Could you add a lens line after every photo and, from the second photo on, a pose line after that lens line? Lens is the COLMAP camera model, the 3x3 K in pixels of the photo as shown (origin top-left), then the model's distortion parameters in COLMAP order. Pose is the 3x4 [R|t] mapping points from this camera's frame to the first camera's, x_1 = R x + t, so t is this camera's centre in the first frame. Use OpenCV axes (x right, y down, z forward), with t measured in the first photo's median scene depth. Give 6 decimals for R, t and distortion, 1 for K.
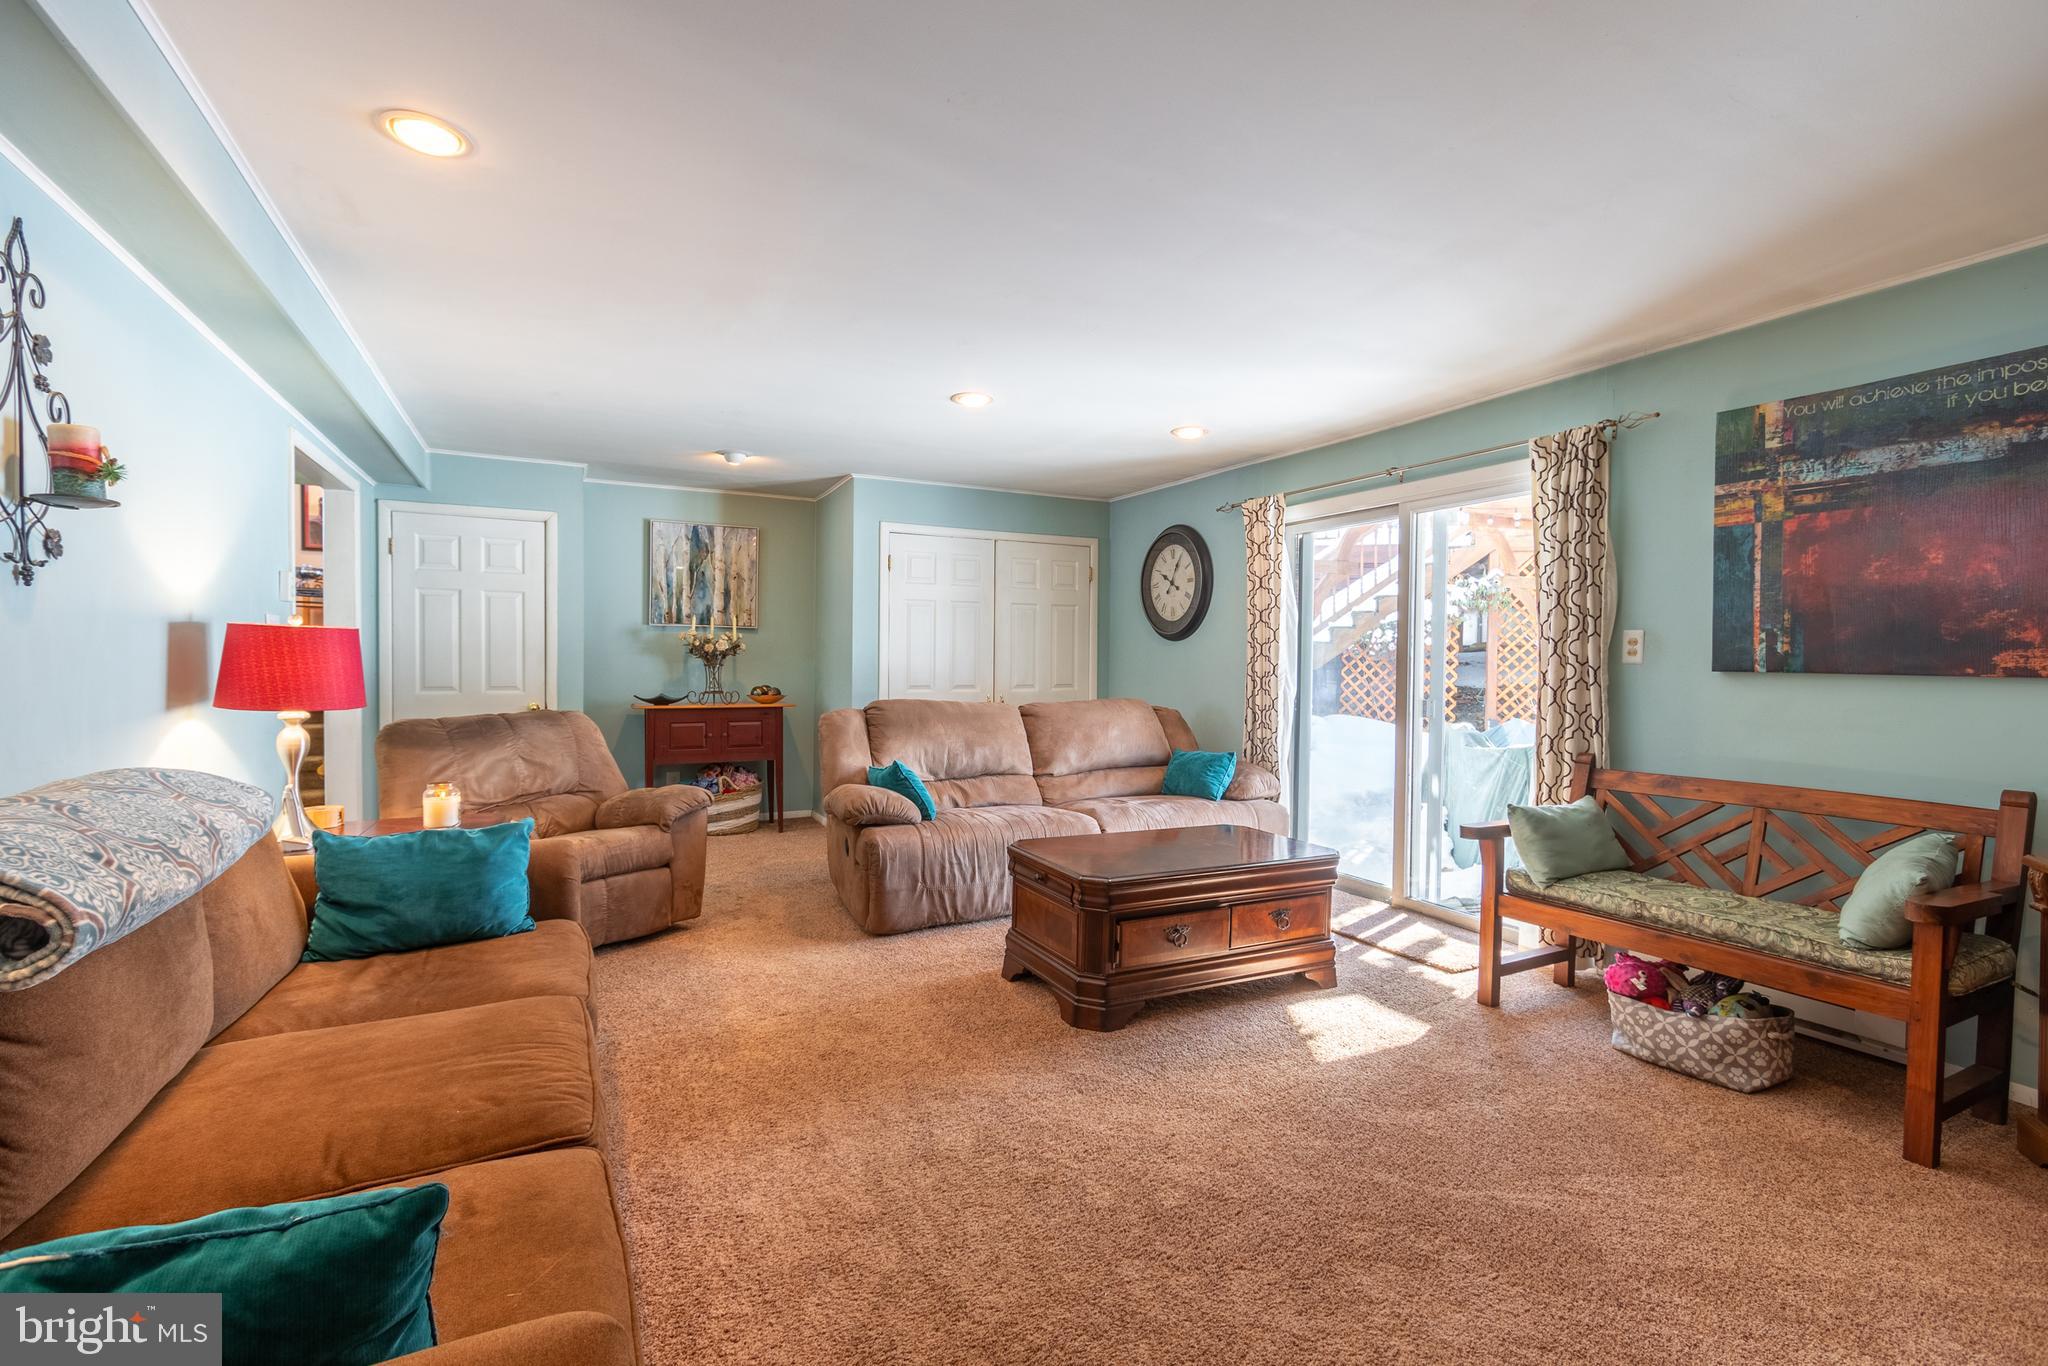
lens RADIAL K [[893.8, 0, 1011.3], [0, 893.8, 681.1], [0, 0, 1]] dist [0.003740, -0.000931]
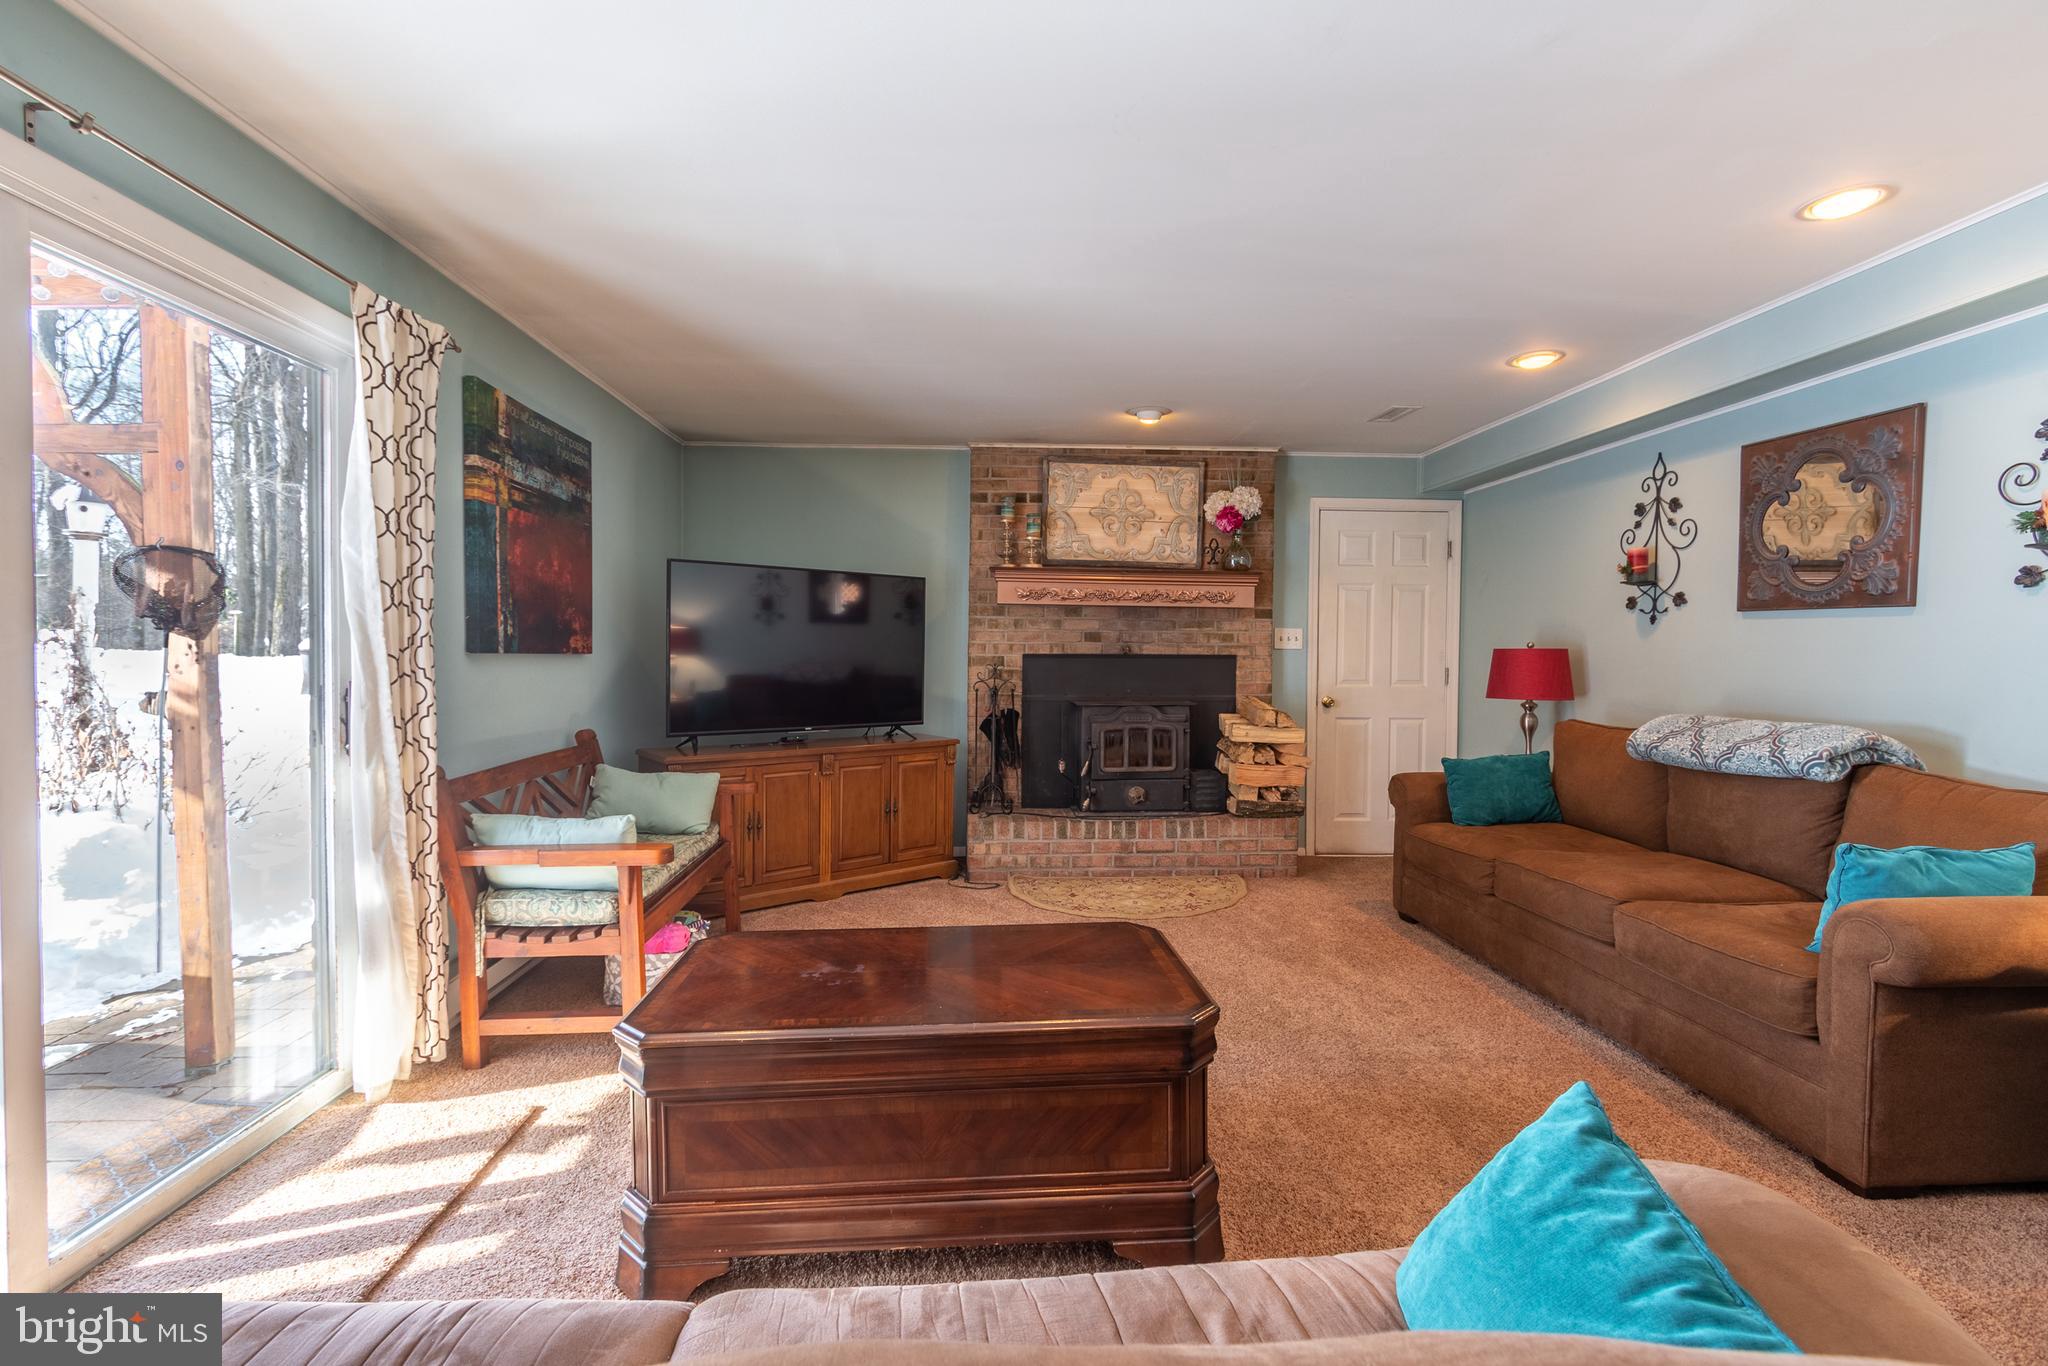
lens RADIAL K [[893.8, 0, 1025.5], [0, 893.8, 675.9], [0, 0, 1]] dist [0.003740, -0.000931]
pose [[-0.919189, -0.027643, 0.392846, -0.118979], [-0.007606, 0.998593, 0.052471, -0.042753], [-0.393744, 0.045242, -0.918106, 1.720682]]
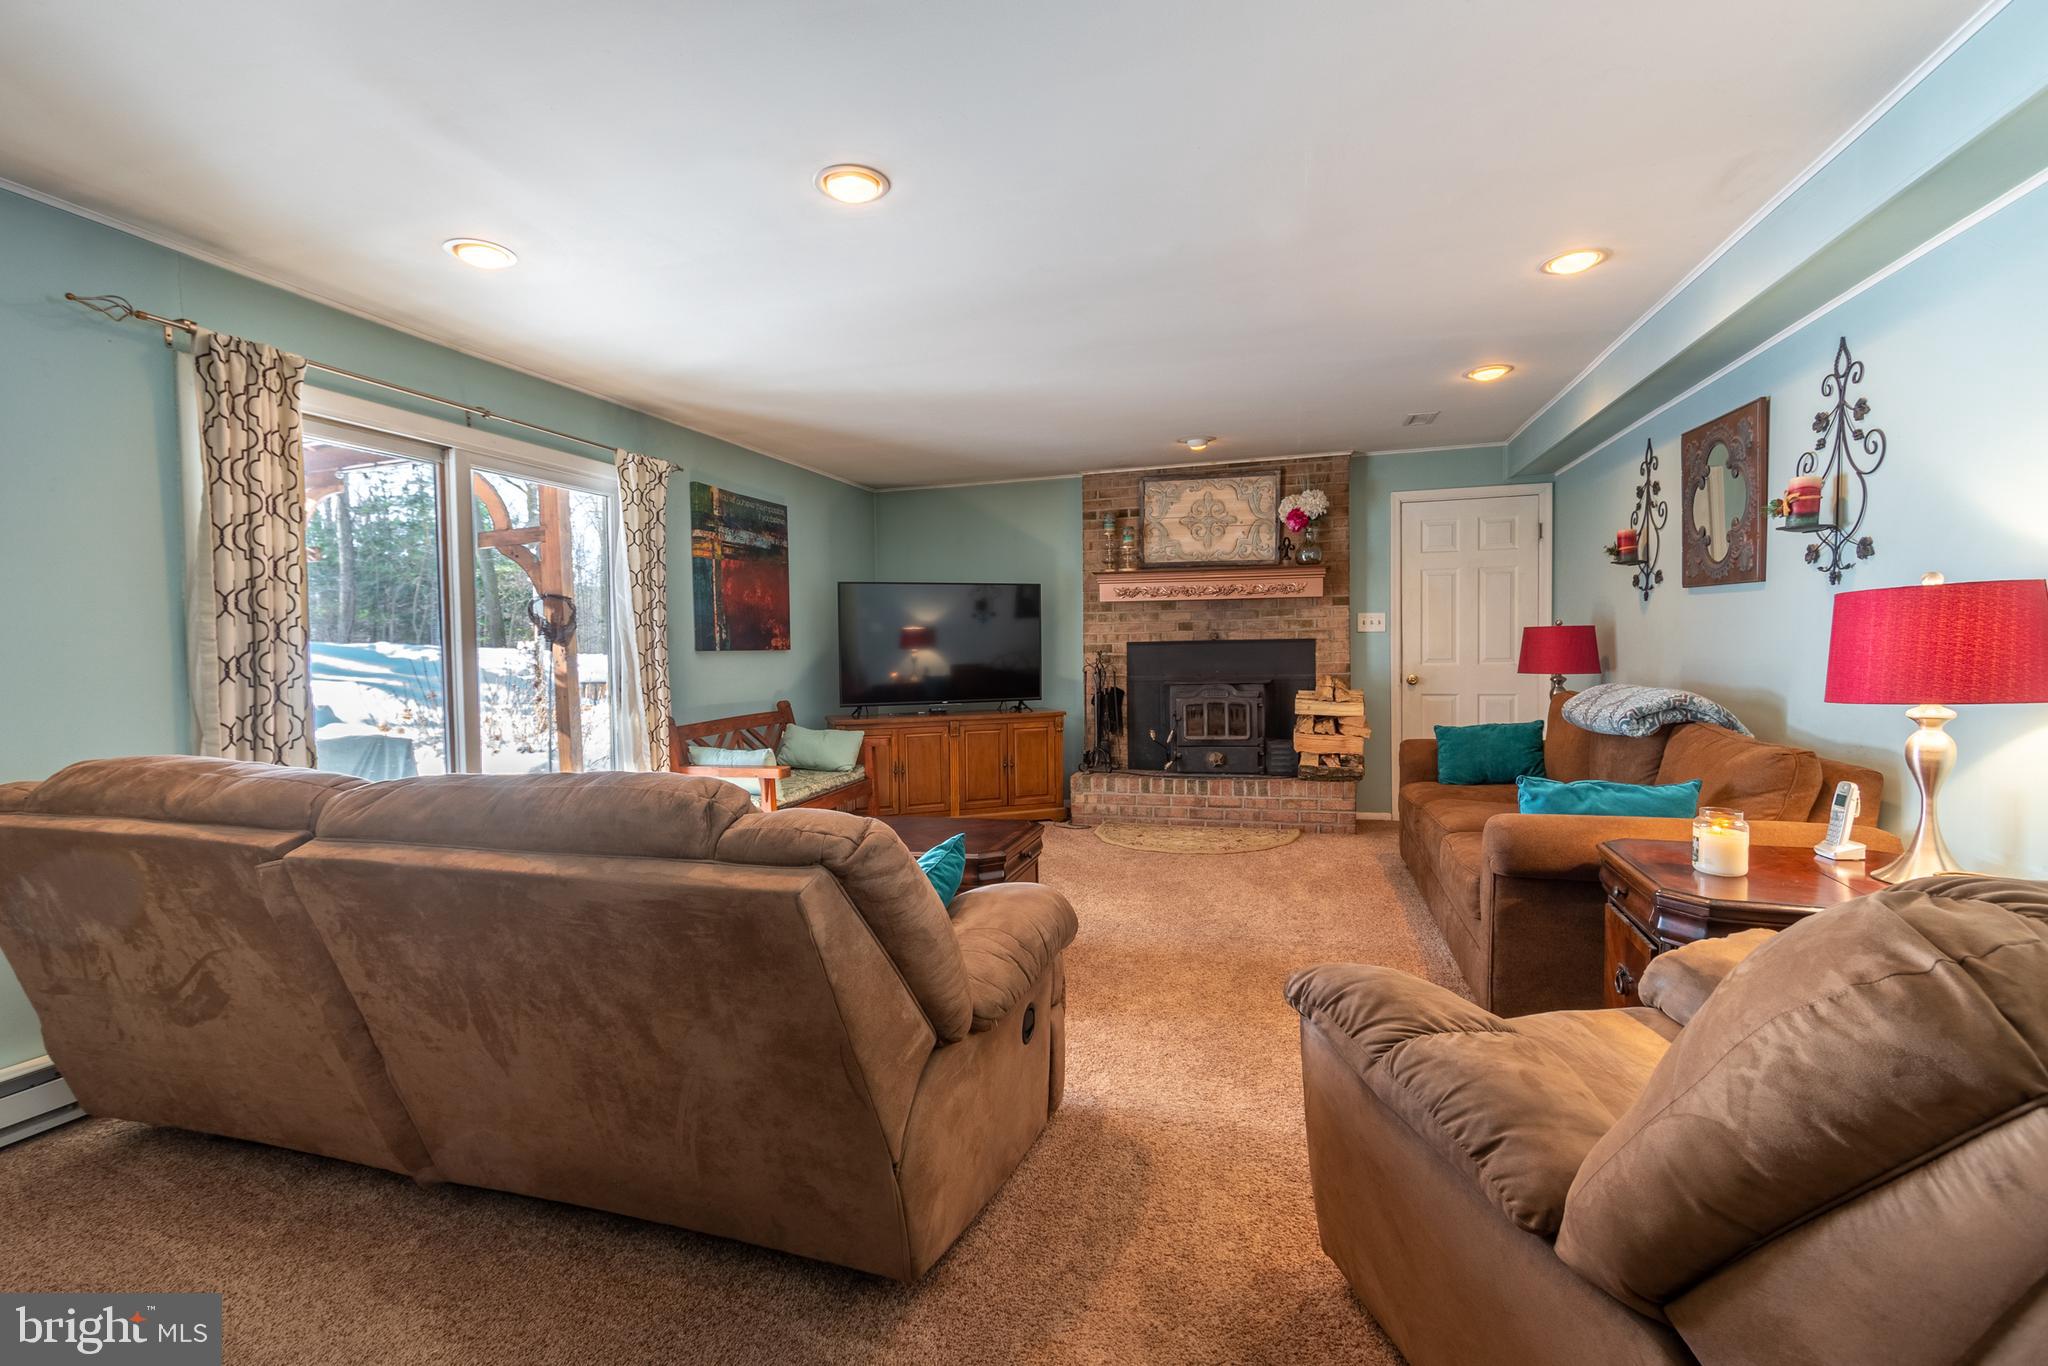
lens RADIAL K [[893.8, 0, 1023.0], [0, 893.8, 677.3], [0, 0, 1]] dist [0.003740, -0.000931]
pose [[-0.729283, -0.022950, 0.683827, -0.698333], [0.026321, 0.997756, 0.061557, -0.048022], [-0.683706, 0.062891, -0.727043, 1.828983]]
